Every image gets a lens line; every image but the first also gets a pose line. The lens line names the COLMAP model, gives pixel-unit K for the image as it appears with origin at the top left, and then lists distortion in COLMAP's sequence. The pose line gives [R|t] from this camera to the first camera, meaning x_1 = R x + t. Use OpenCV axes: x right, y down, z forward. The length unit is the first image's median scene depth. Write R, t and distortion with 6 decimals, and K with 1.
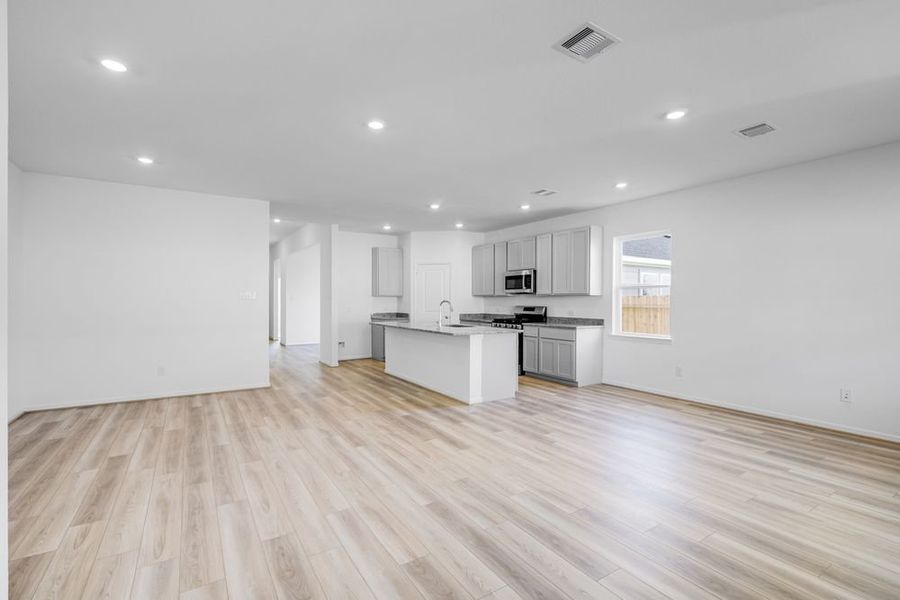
lens RADIAL K [[412.4, 0, 449.9], [0, 412.4, 302.2], [0, 0, 1]] dist [-0.000122, 0.000185]
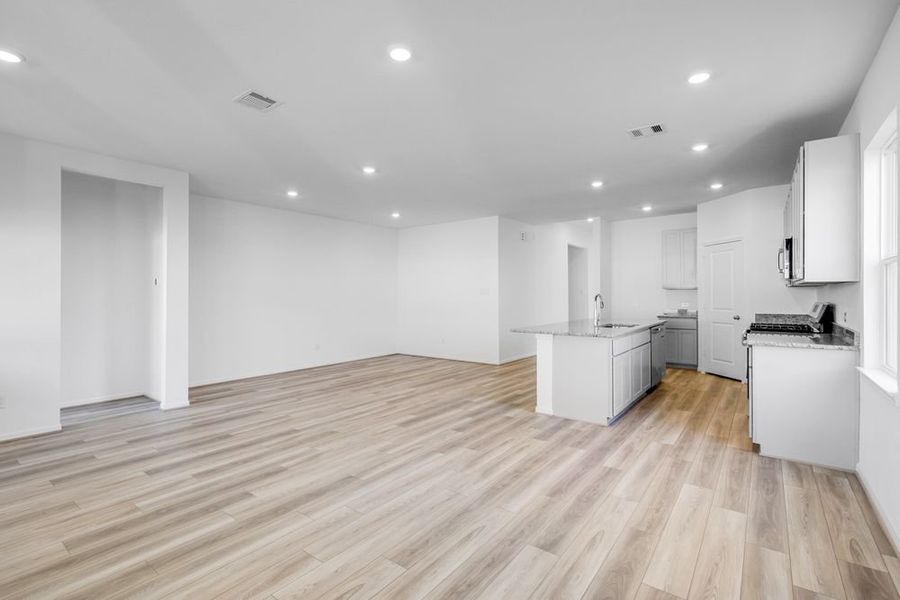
lens RADIAL K [[412.4, 0, 447.1], [0, 412.4, 298.2], [0, 0, 1]] dist [-0.000122, 0.000185]
pose [[0.344332, 0.004172, -0.938839, 1.014709], [-0.000787, 0.999991, 0.004156, -0.001889], [0.938848, -0.000692, 0.344332, 0.645420]]
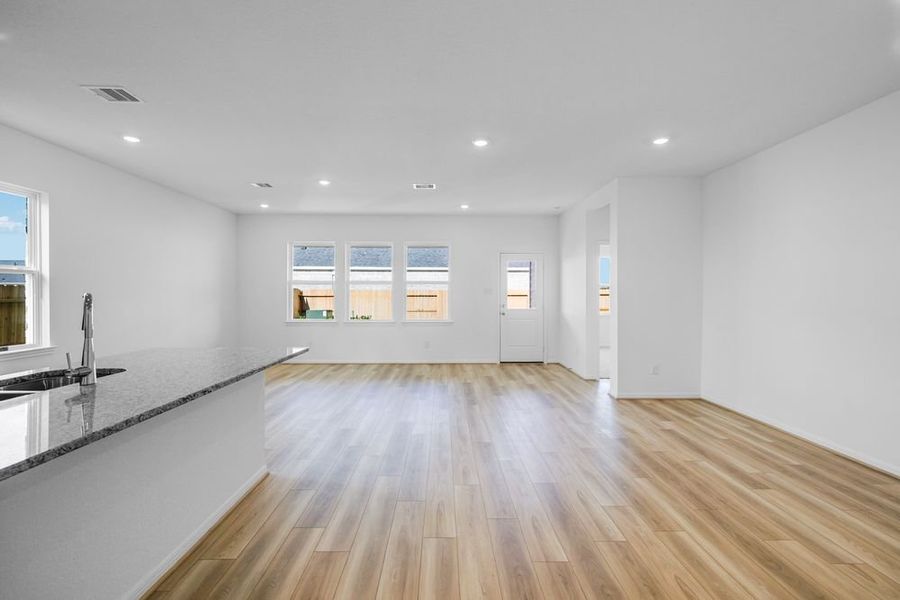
lens RADIAL K [[412.4, 0, 452.2], [0, 412.4, 294.4], [0, 0, 1]] dist [-0.000122, 0.000185]
pose [[-0.857357, -0.003447, 0.514710, -0.591154], [-0.001010, 0.999987, 0.005015, -0.008823], [-0.514721, 0.003780, -0.857350, 1.699436]]
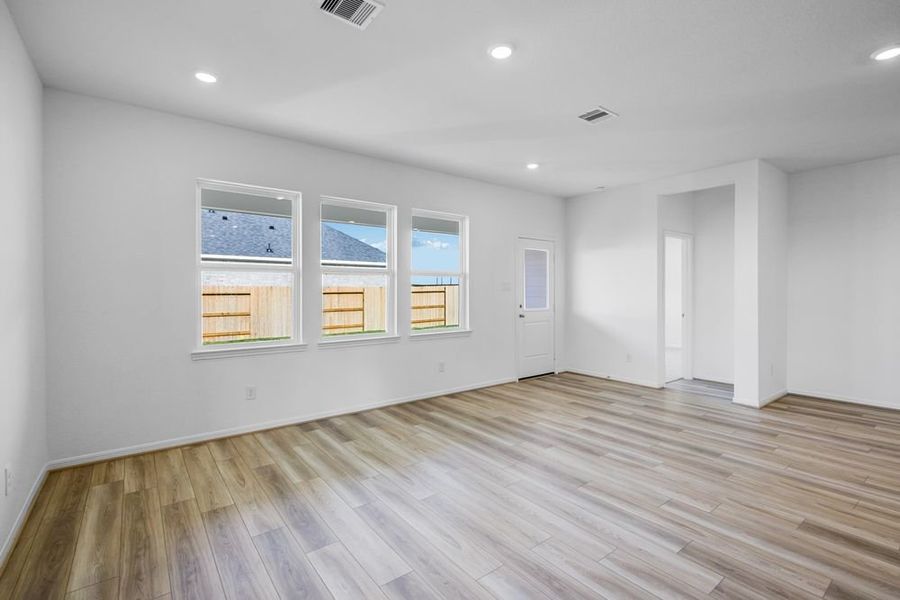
lens RADIAL K [[412.4, 0, 456.6], [0, 412.4, 295.7], [0, 0, 1]] dist [-0.000122, 0.000185]
pose [[-0.995325, 0.001144, -0.096578, 0.553185], [-0.000203, 0.999903, 0.013933, -0.003181], [0.096585, 0.013888, -0.995228, 1.388081]]
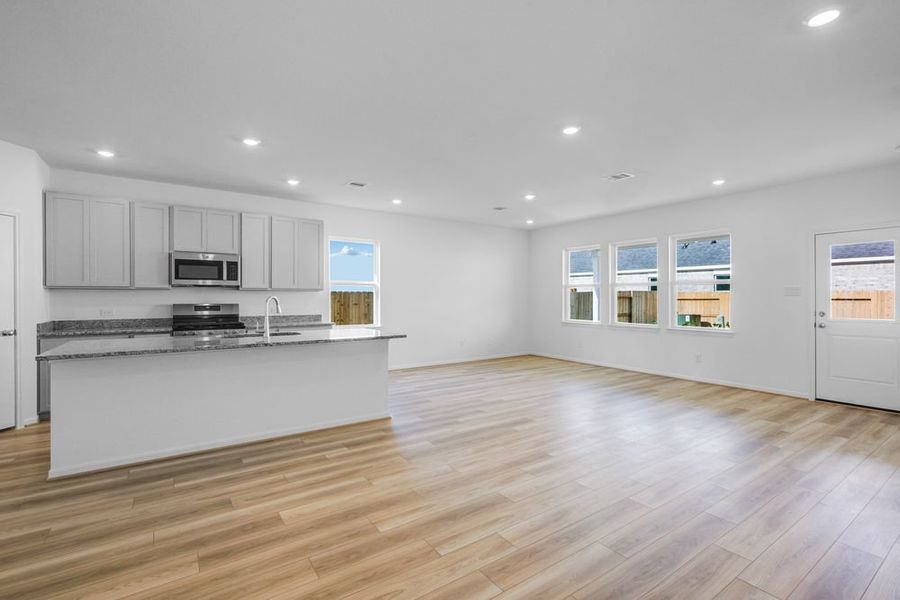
lens RADIAL K [[412.4, 0, 450.1], [0, 412.4, 297.3], [0, 0, 1]] dist [-0.000122, 0.000185]
pose [[-0.044069, -0.003557, 0.999022, -1.018807], [0.003368, 0.999987, 0.003709, -0.006714], [-0.999023, 0.003528, -0.044056, 1.135710]]
